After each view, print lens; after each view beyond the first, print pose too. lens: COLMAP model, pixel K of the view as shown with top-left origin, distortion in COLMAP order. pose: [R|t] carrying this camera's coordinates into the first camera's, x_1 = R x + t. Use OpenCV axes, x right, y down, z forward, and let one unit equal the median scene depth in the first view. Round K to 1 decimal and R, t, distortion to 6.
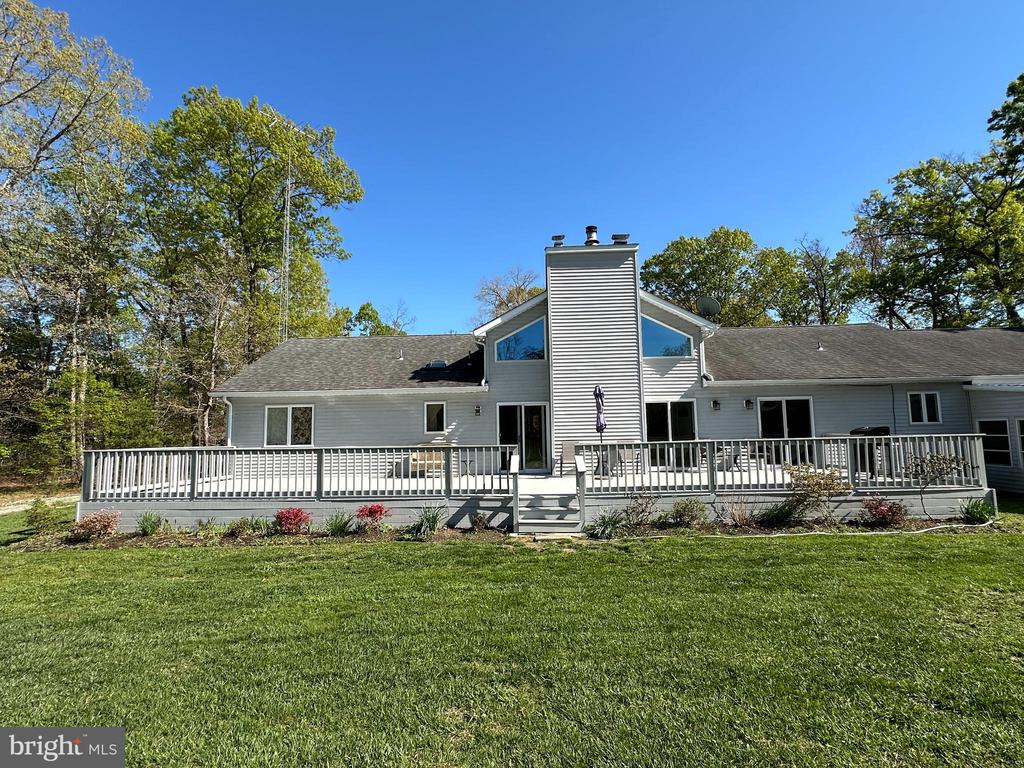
lens RADIAL K [[513.2, 0, 512.0], [0, 513.2, 384.0], [0, 0, 1]] dist [0.002452, 0.000863]
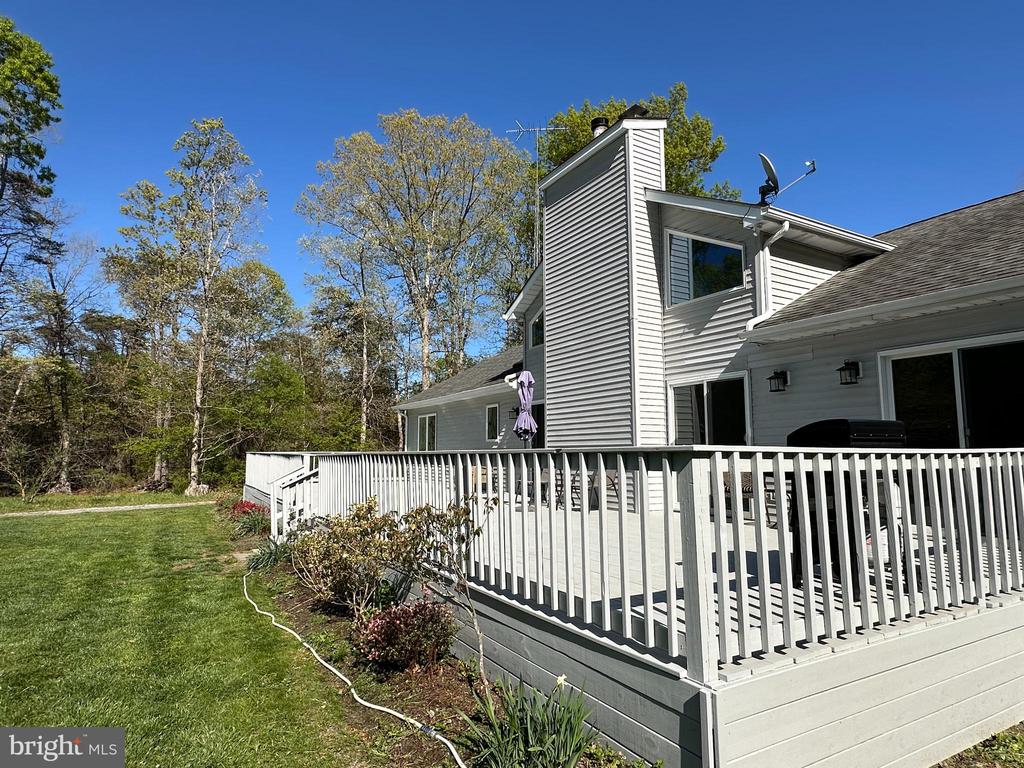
lens RADIAL K [[583.3, 0, 512.0], [0, 583.3, 389.2], [0, 0, 1]] dist [0.000702, -0.000280]
pose [[0.516060, -0.071726, -0.853544, 0.712740], [0.088859, 0.995594, -0.029938, 0.042465], [0.851931, -0.060395, 0.520160, 0.518033]]
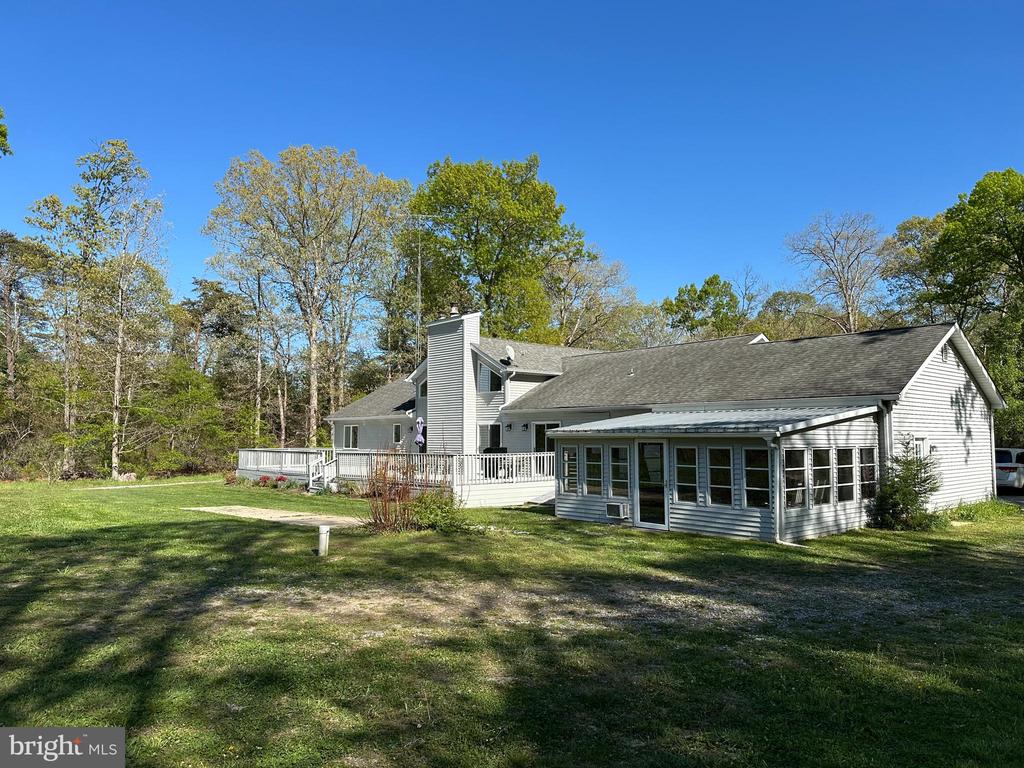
lens RADIAL K [[715.4, 0, 512.0], [0, 715.4, 384.0], [0, 0, 1]] dist [-0.001108, -0.000438]
pose [[0.670745, -0.037473, -0.740741, 1.790835], [0.071609, 0.997329, 0.014388, -0.098935], [0.738224, -0.062694, 0.671636, -0.255141]]
